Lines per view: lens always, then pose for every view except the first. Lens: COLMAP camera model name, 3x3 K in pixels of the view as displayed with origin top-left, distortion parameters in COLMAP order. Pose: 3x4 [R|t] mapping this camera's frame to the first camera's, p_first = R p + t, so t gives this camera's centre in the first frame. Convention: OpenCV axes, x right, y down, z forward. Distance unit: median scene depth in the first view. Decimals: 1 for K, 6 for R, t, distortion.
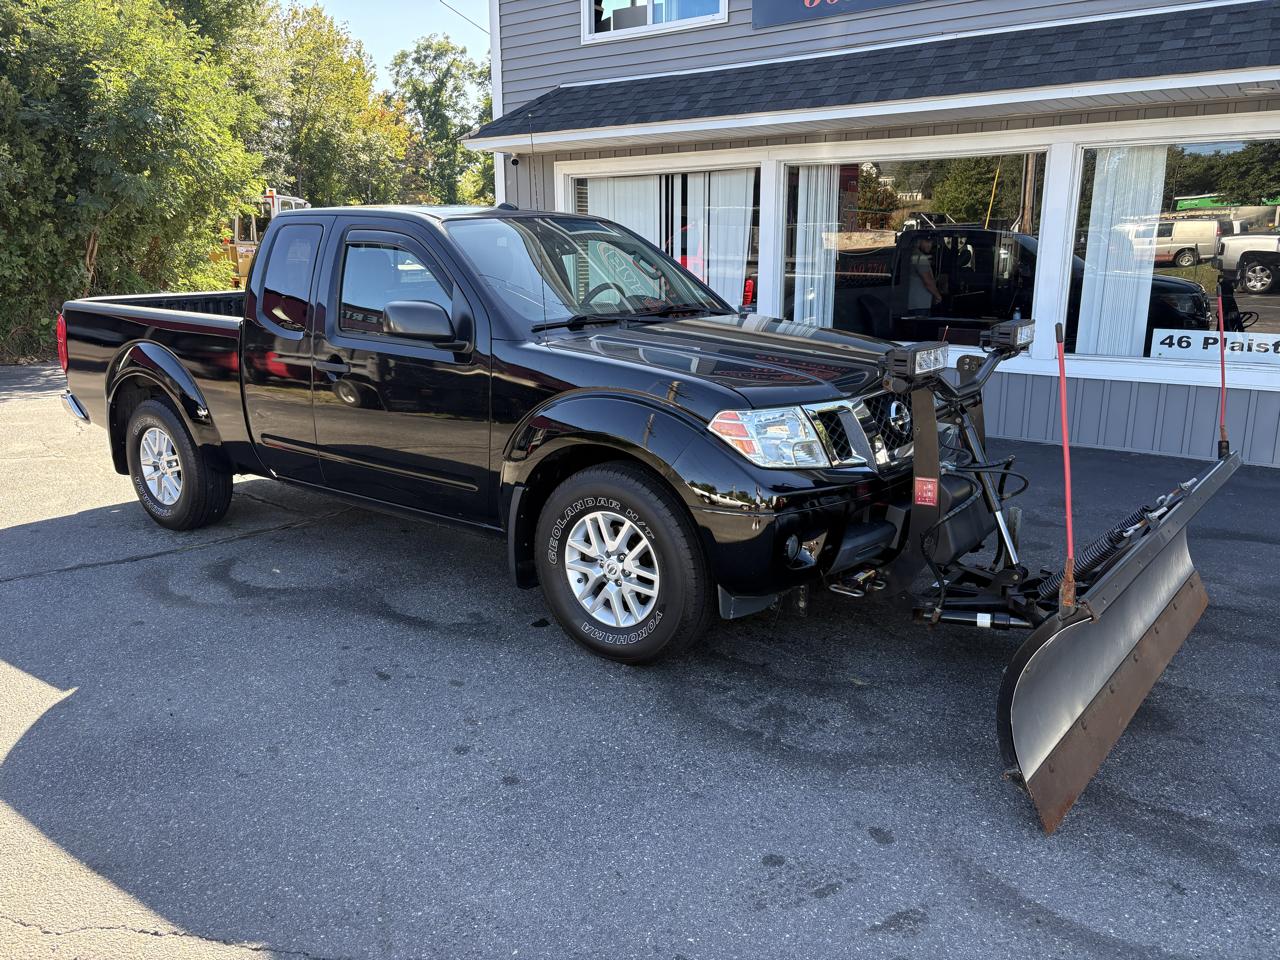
lens RADIAL K [[974.7, 0, 634.7], [0, 974.7, 476.9], [0, 0, 1]] dist [0.045788, -0.052325]
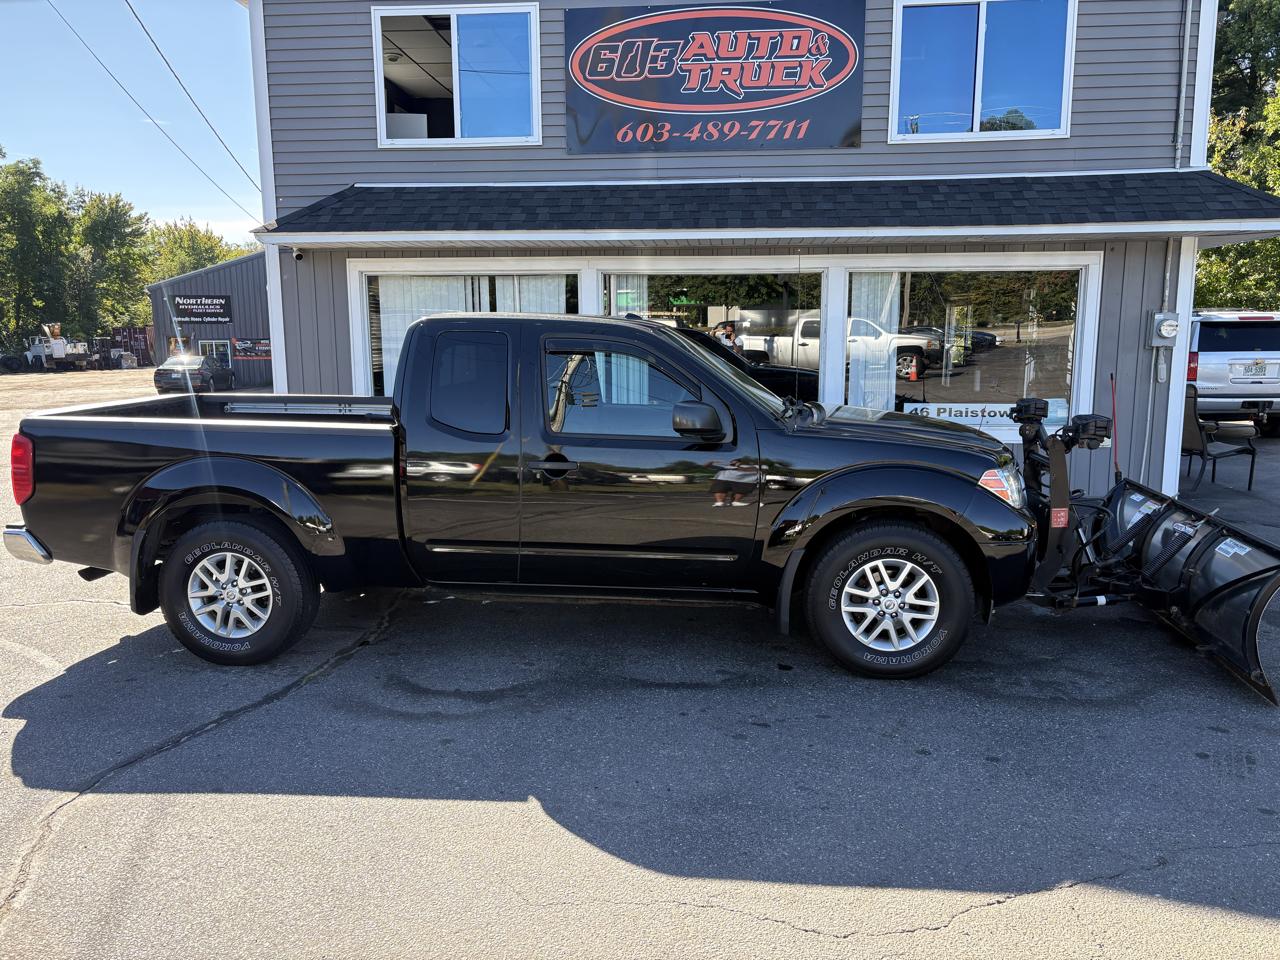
lens RADIAL K [[971.5, 0, 649.6], [0, 971.5, 482.4], [0, 0, 1]] dist [0.021655, 0.003298]
pose [[0.855045, -0.077485, 0.512732, -0.595145], [0.118167, 0.991873, -0.047166, -0.025156], [-0.504911, 0.100917, 0.857252, 0.040650]]
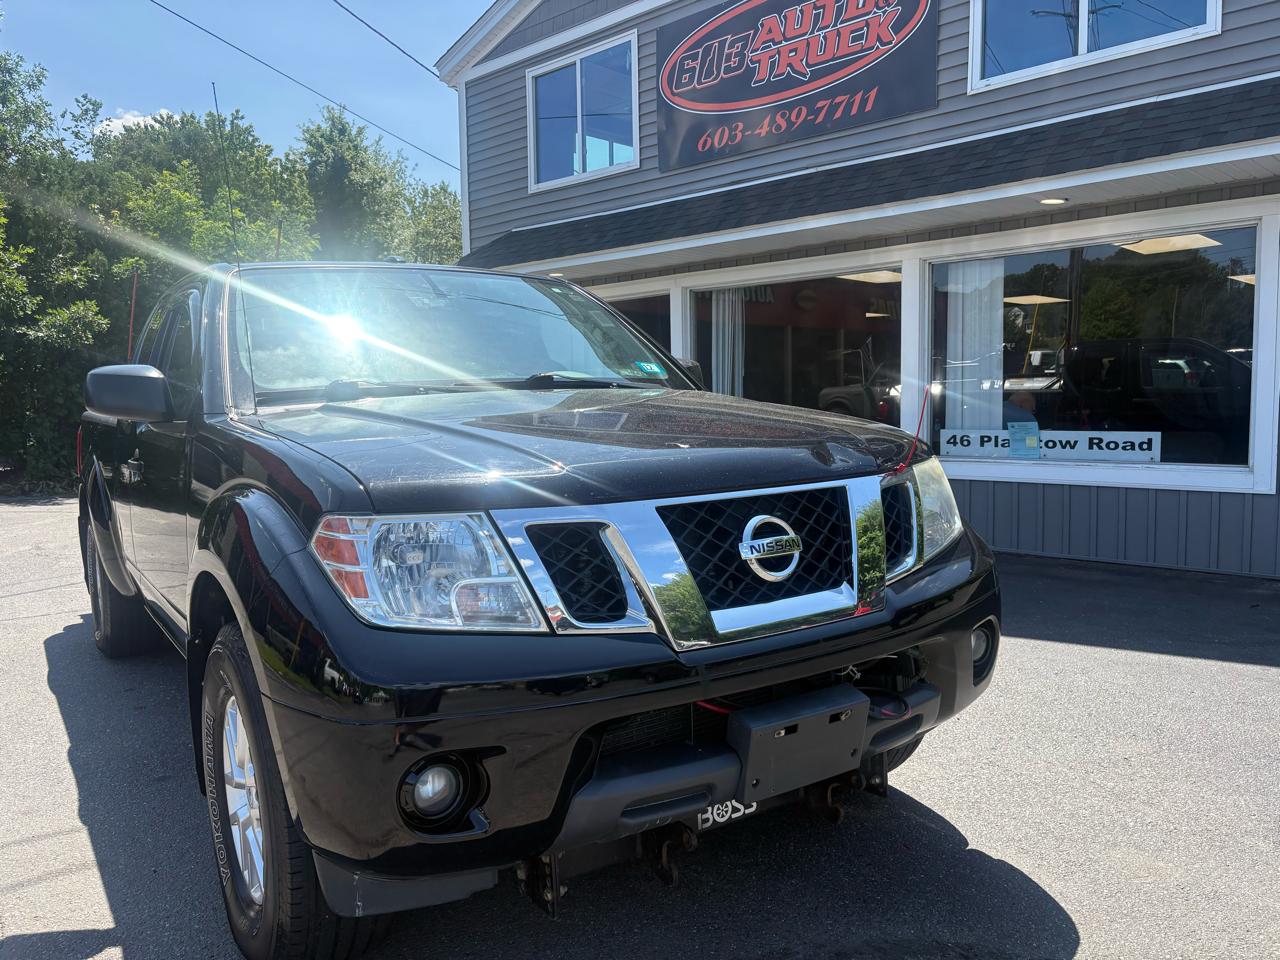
lens RADIAL K [[981.0, 0, 640.0], [0, 981.0, 480.0], [0, 0, 1]] dist [0.078446, -0.091034]
pose [[0.992140, -0.003521, -0.125086, 0.348470], [-0.014990, 0.989063, -0.146733, 0.073052], [0.124235, 0.147454, 0.981235, -0.067051]]
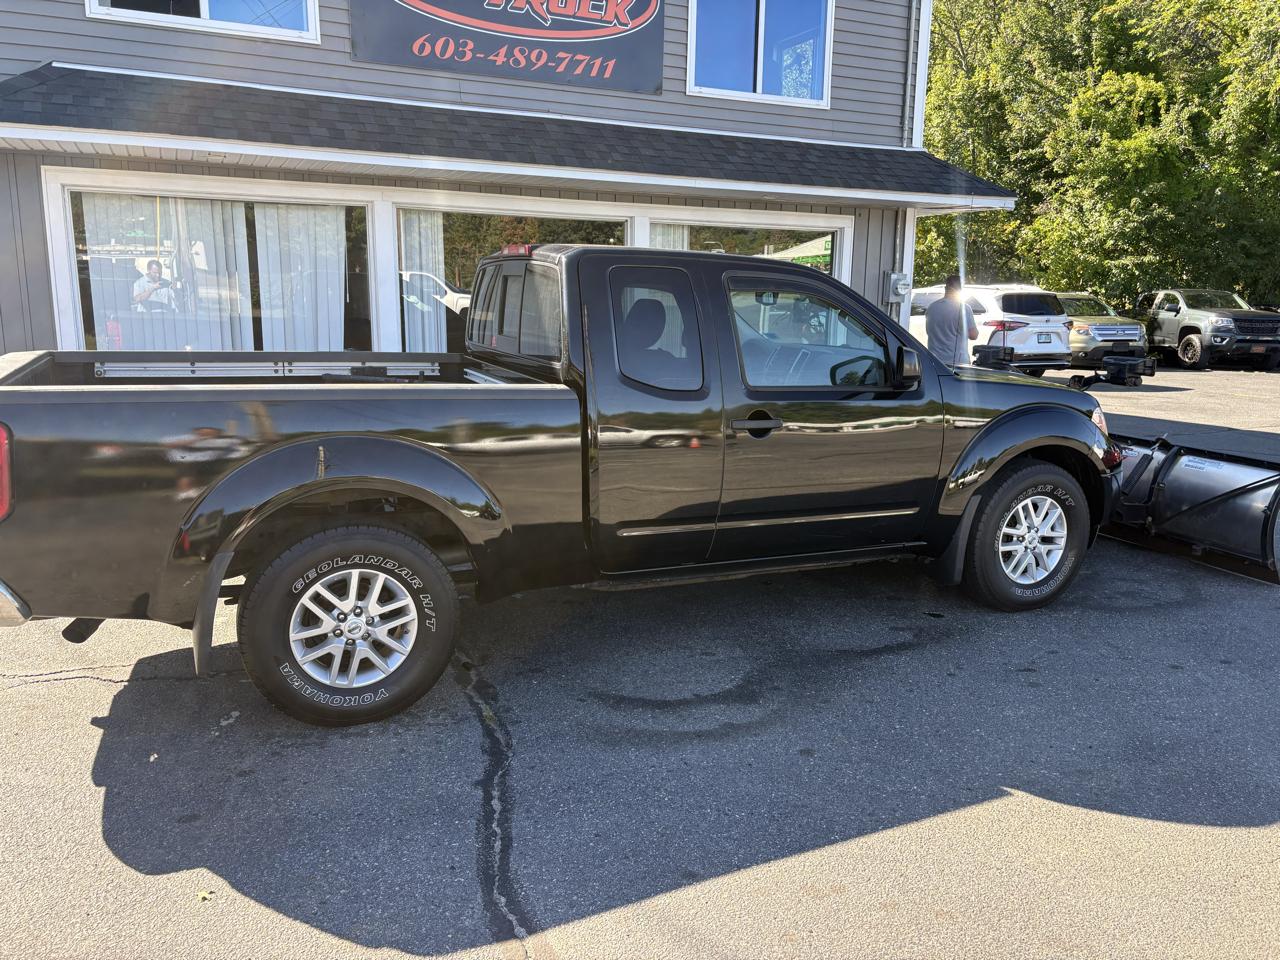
lens RADIAL K [[969.1, 0, 640.0], [0, 969.1, 480.0], [0, 0, 1]] dist [0.025723, -0.001820]
pose [[0.479941, -0.153400, 0.863785, -0.911687], [0.183498, 0.980369, 0.072148, -0.115217], [-0.857896, 0.123876, 0.498668, 0.508295]]
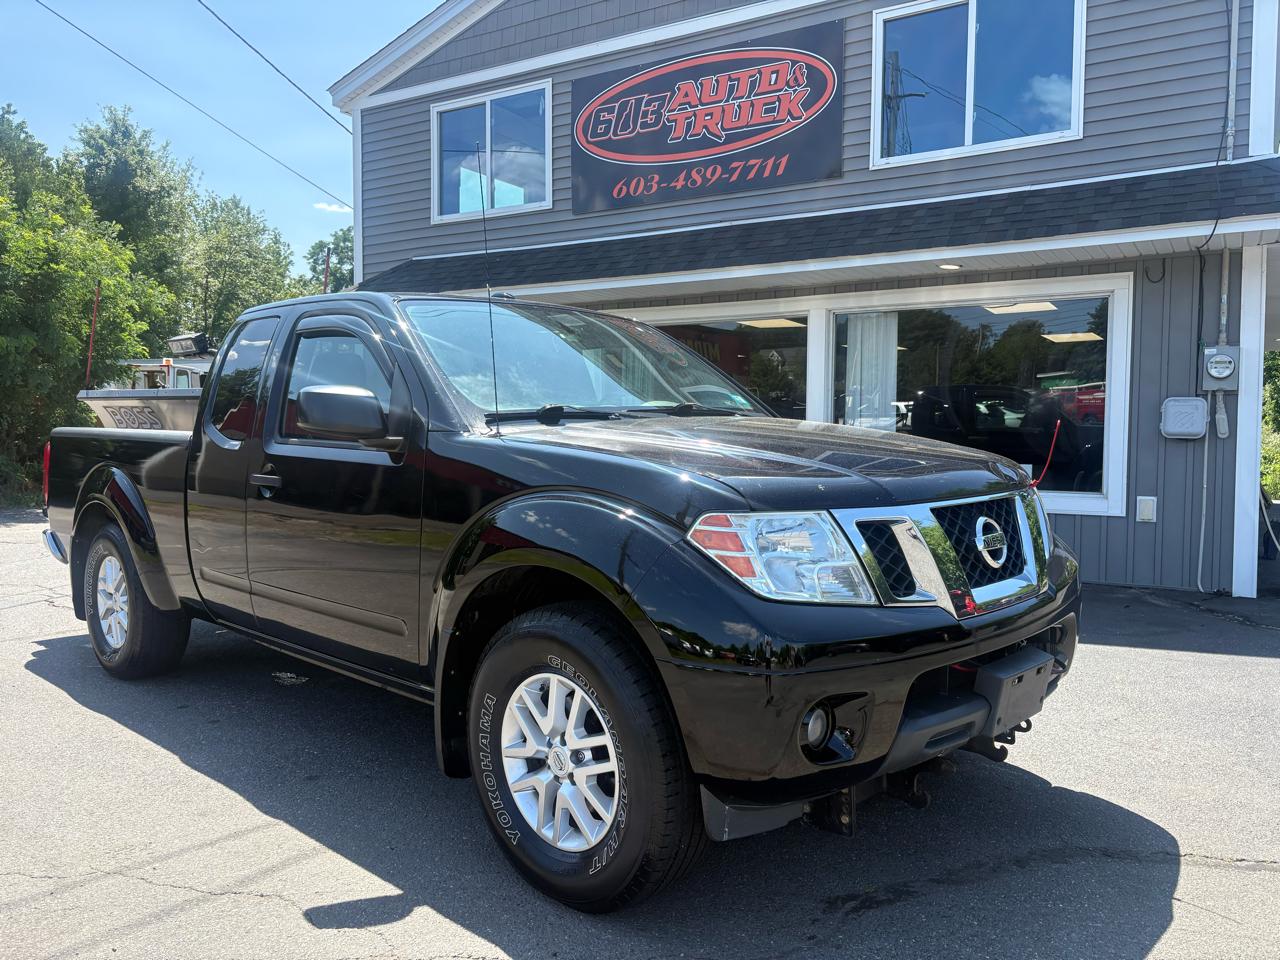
lens RADIAL K [[990.3, 0, 648.9], [0, 990.3, 475.6], [0, 0, 1]] dist [0.021027, -0.001229]
pose [[0.995405, 0.002540, 0.095725, 0.144704], [0.015077, 0.983023, -0.182860, 0.096735], [-0.094565, 0.183463, 0.978468, -0.154315]]
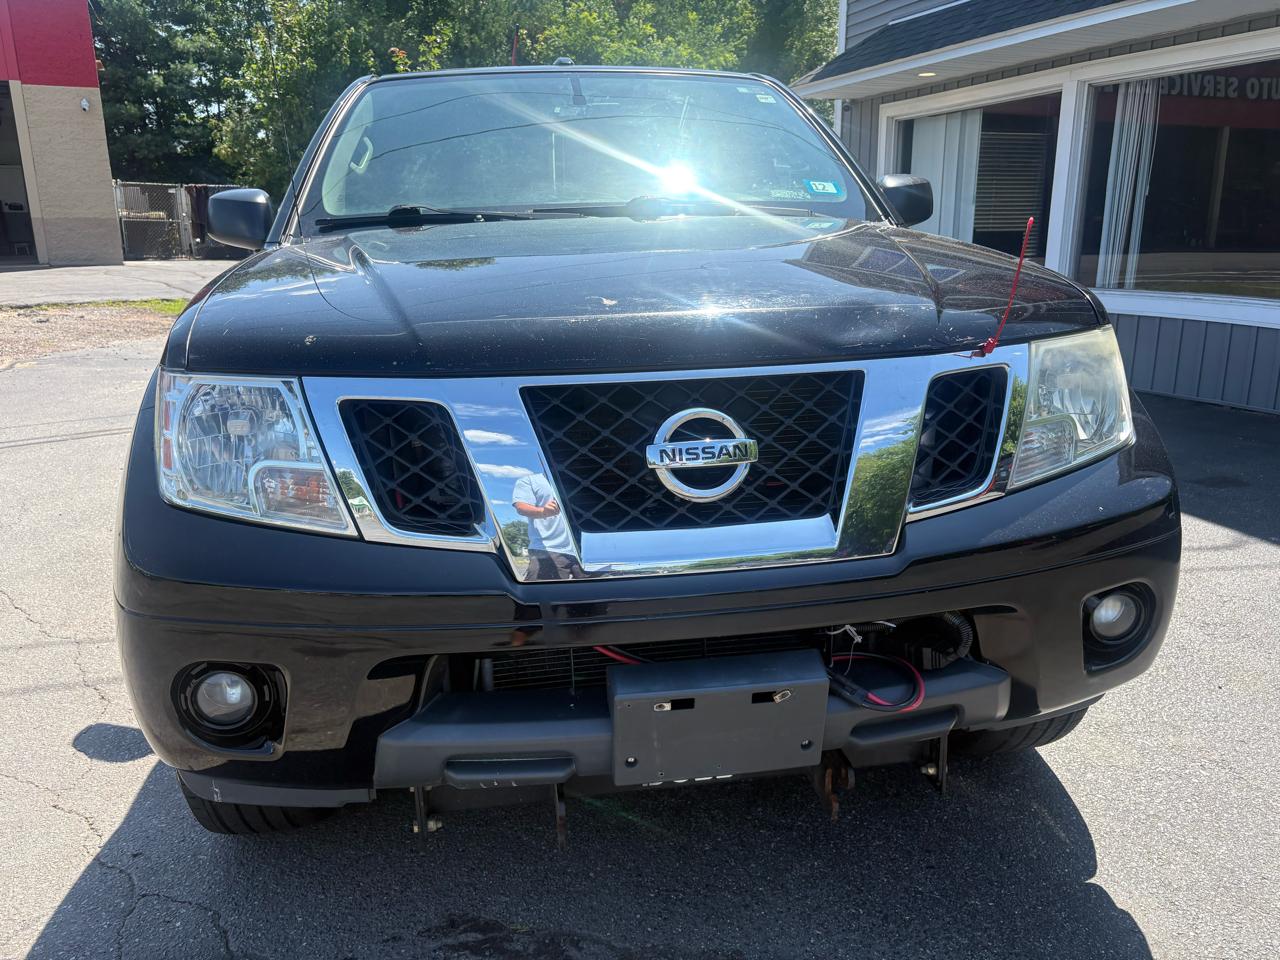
lens RADIAL K [[981.0, 0, 640.0], [0, 981.0, 480.0], [0, 0, 1]] dist [0.078446, -0.091034]
pose [[0.847425, 0.128511, -0.515127, 0.470658], [-0.117435, 0.991601, 0.054189, 0.038597], [0.517764, 0.014573, 0.855399, 0.068407]]
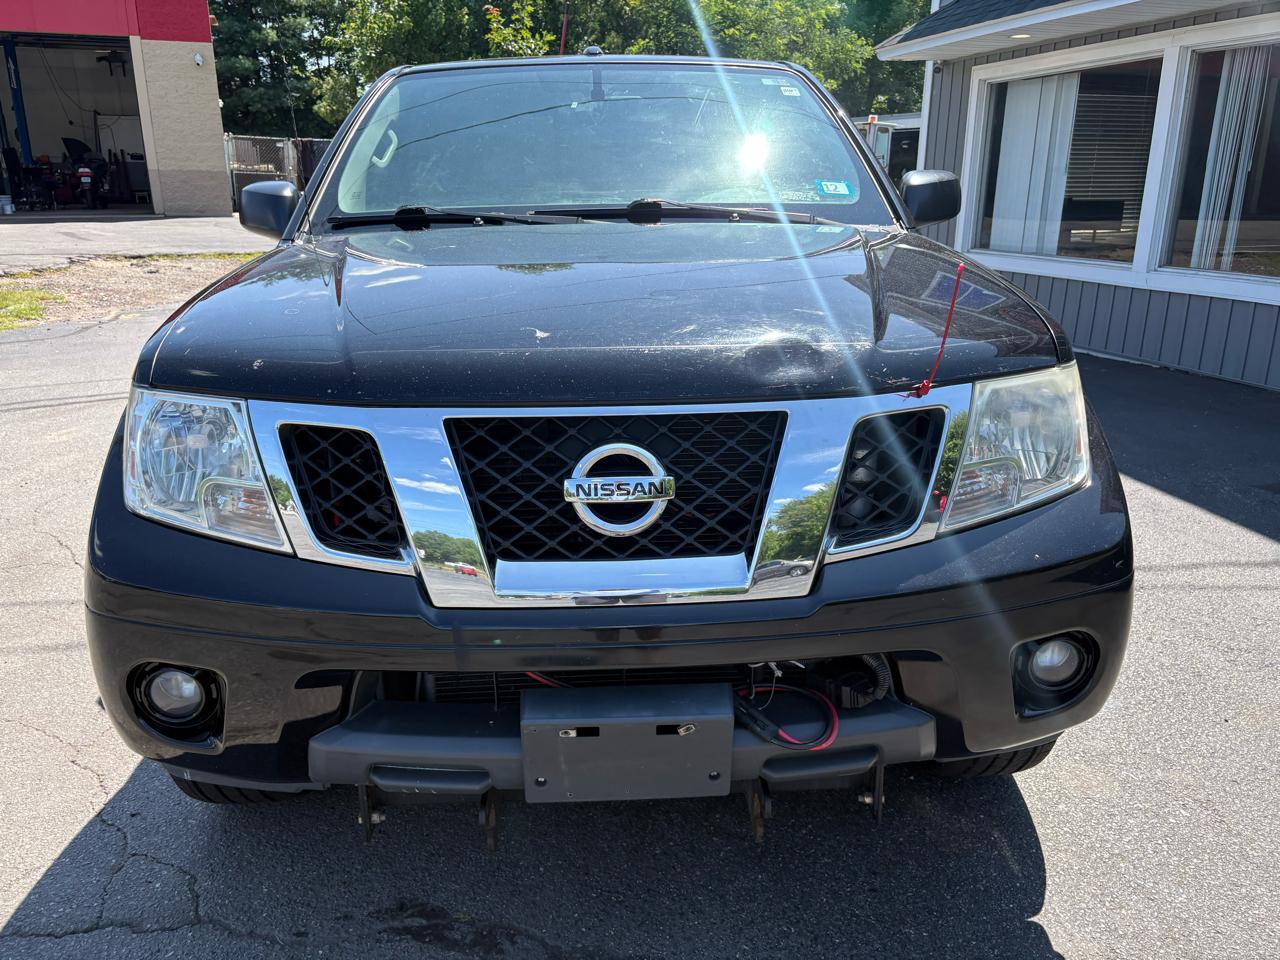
lens RADIAL K [[980.2, 0, 627.4], [0, 980.2, 474.2], [0, 0, 1]] dist [0.078604, -0.088509]
pose [[0.783478, 0.183561, -0.593690, 0.507936], [-0.149423, 0.982995, 0.106739, 0.011539], [0.603187, 0.005084, 0.797584, 0.088668]]
